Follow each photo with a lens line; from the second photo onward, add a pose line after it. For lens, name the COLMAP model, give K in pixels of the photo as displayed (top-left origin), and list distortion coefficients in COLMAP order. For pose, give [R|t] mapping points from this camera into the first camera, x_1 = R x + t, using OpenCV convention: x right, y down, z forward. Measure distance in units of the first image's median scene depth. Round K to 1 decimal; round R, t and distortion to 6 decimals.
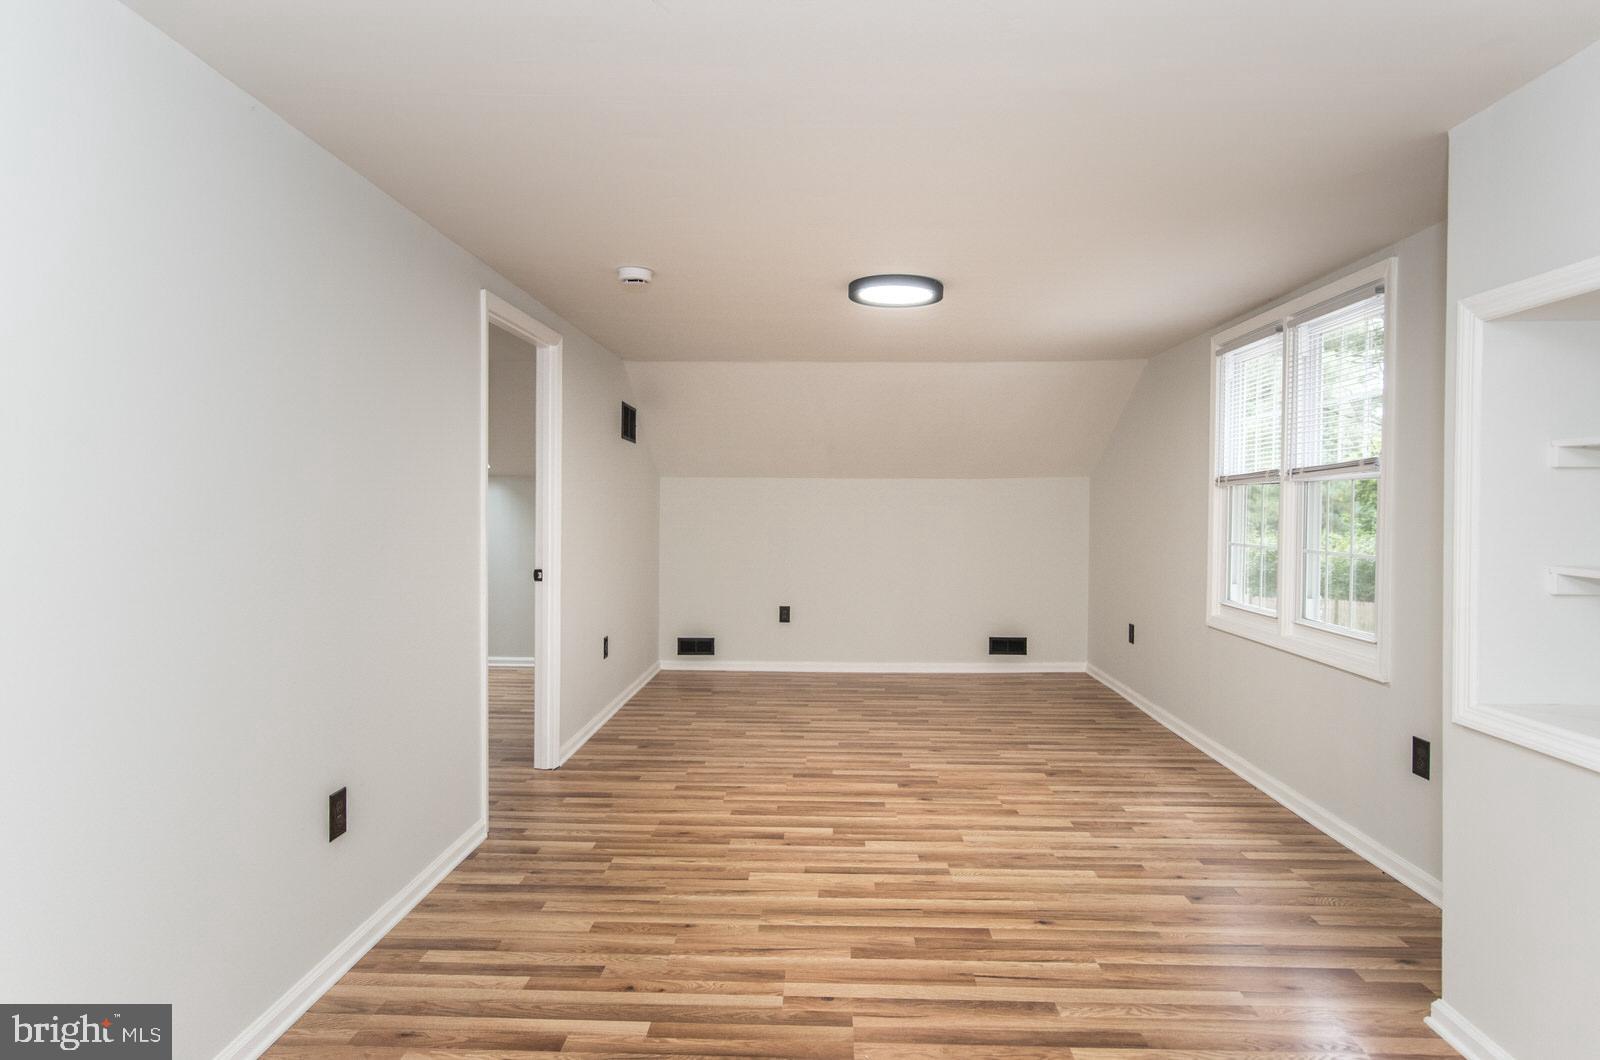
lens RADIAL K [[909.0, 0, 802.5], [0, 909.0, 512.5], [0, 0, 1]] dist [0.001528, -0.000480]
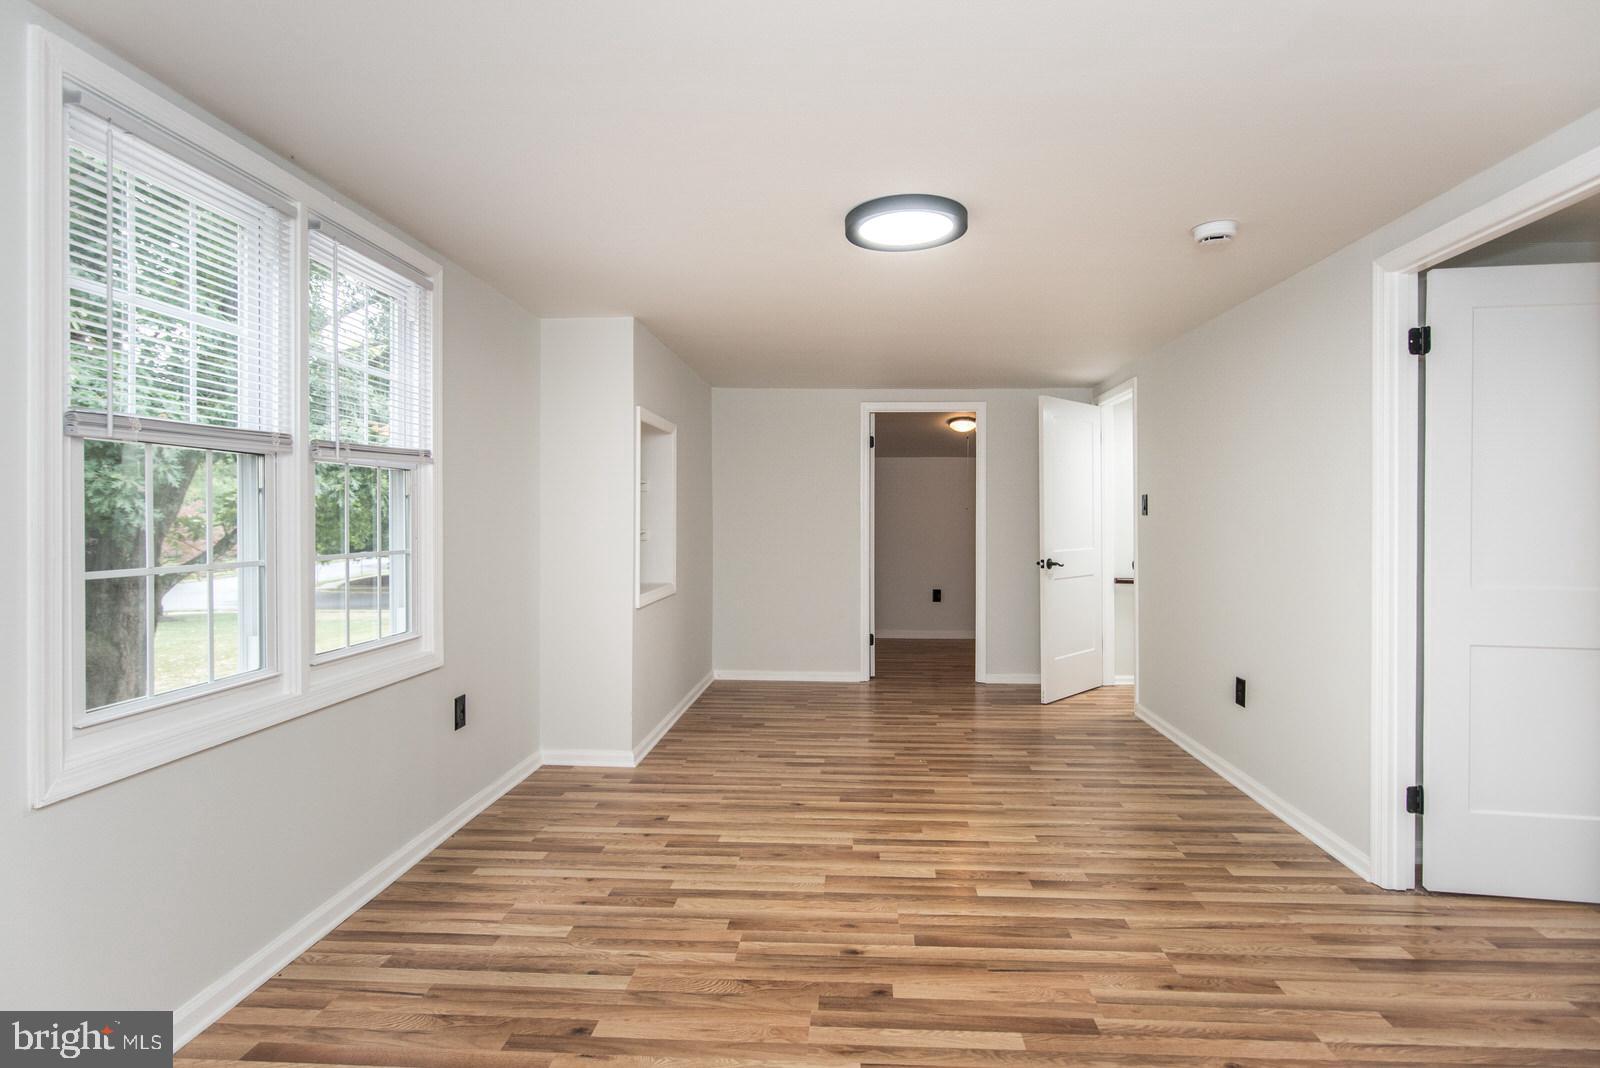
lens RADIAL K [[778.5, 0, 825.8], [0, 778.5, 524.6], [0, 0, 1]] dist [-0.002182, -0.000217]
pose [[-0.999826, -0.009184, 0.016209, 0.151821], [-0.008879, 0.999784, 0.018771, 0.002733], [-0.016378, 0.018623, -0.999692, 1.591431]]
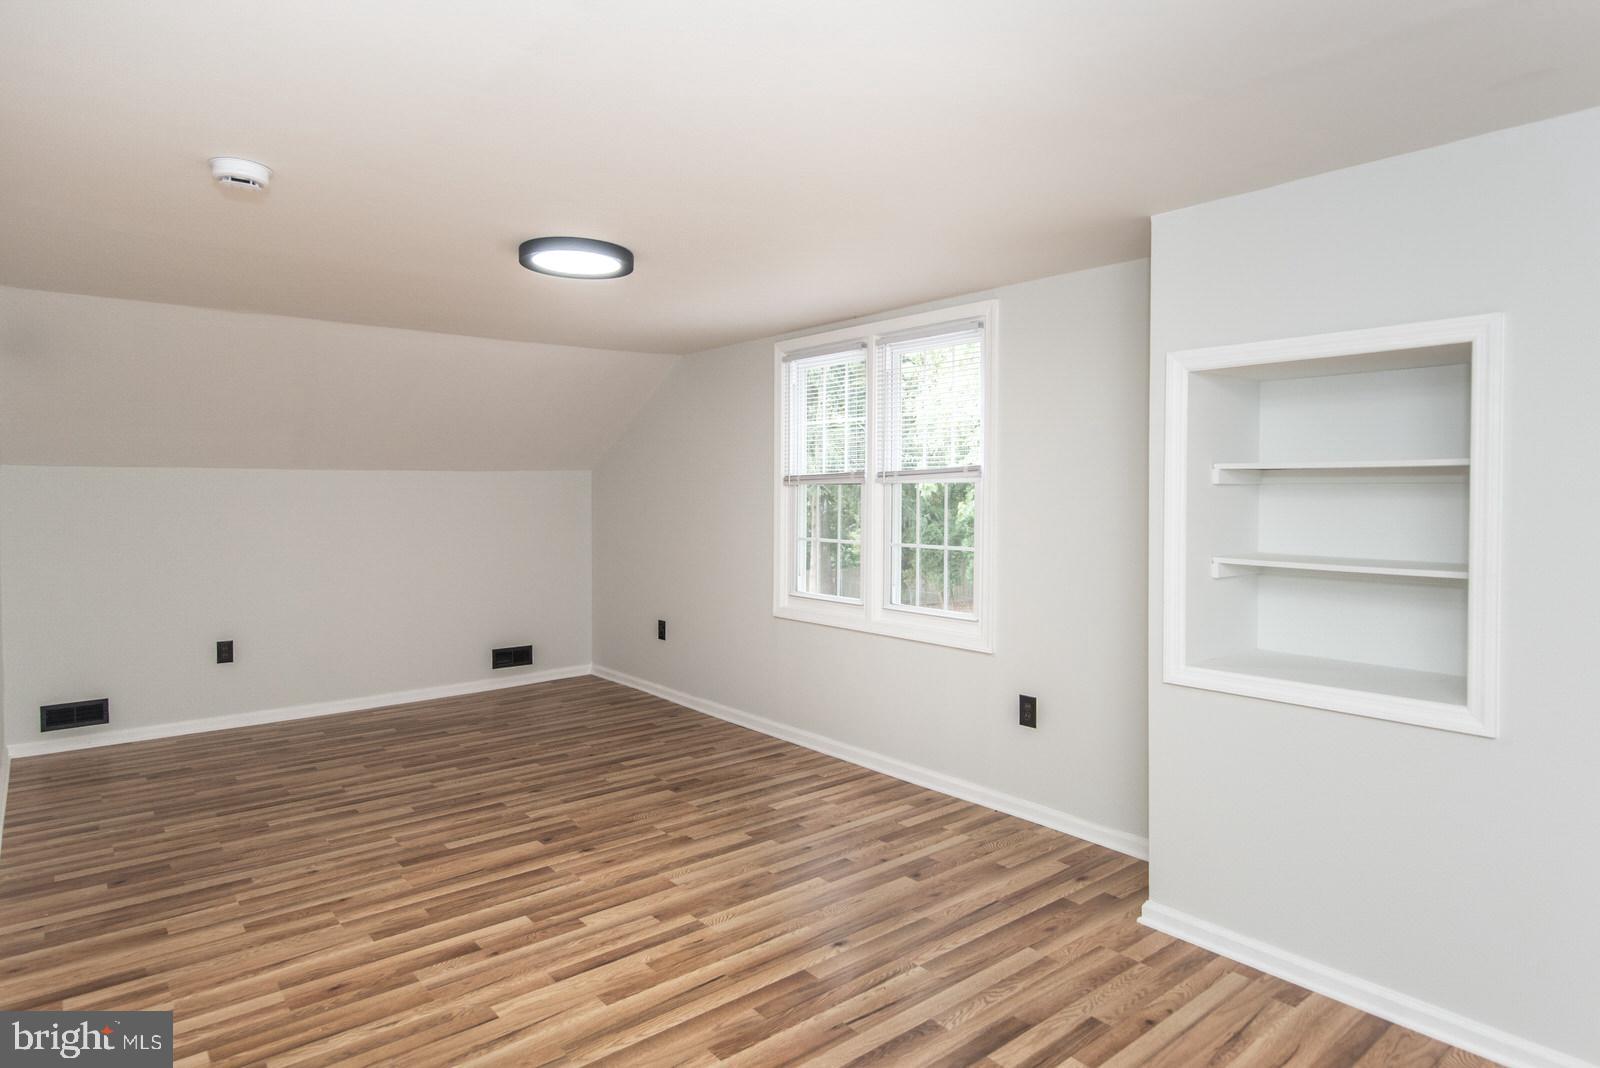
lens RADIAL K [[936.5, 0, 796.4], [0, 936.5, 501.9], [0, 0, 1]] dist [0.001733, -0.000819]
pose [[0.747320, -0.015064, 0.664294, -0.313469], [0.010760, 0.999886, 0.010569, -0.024436], [-0.664378, -0.000750, 0.747397, 0.206202]]
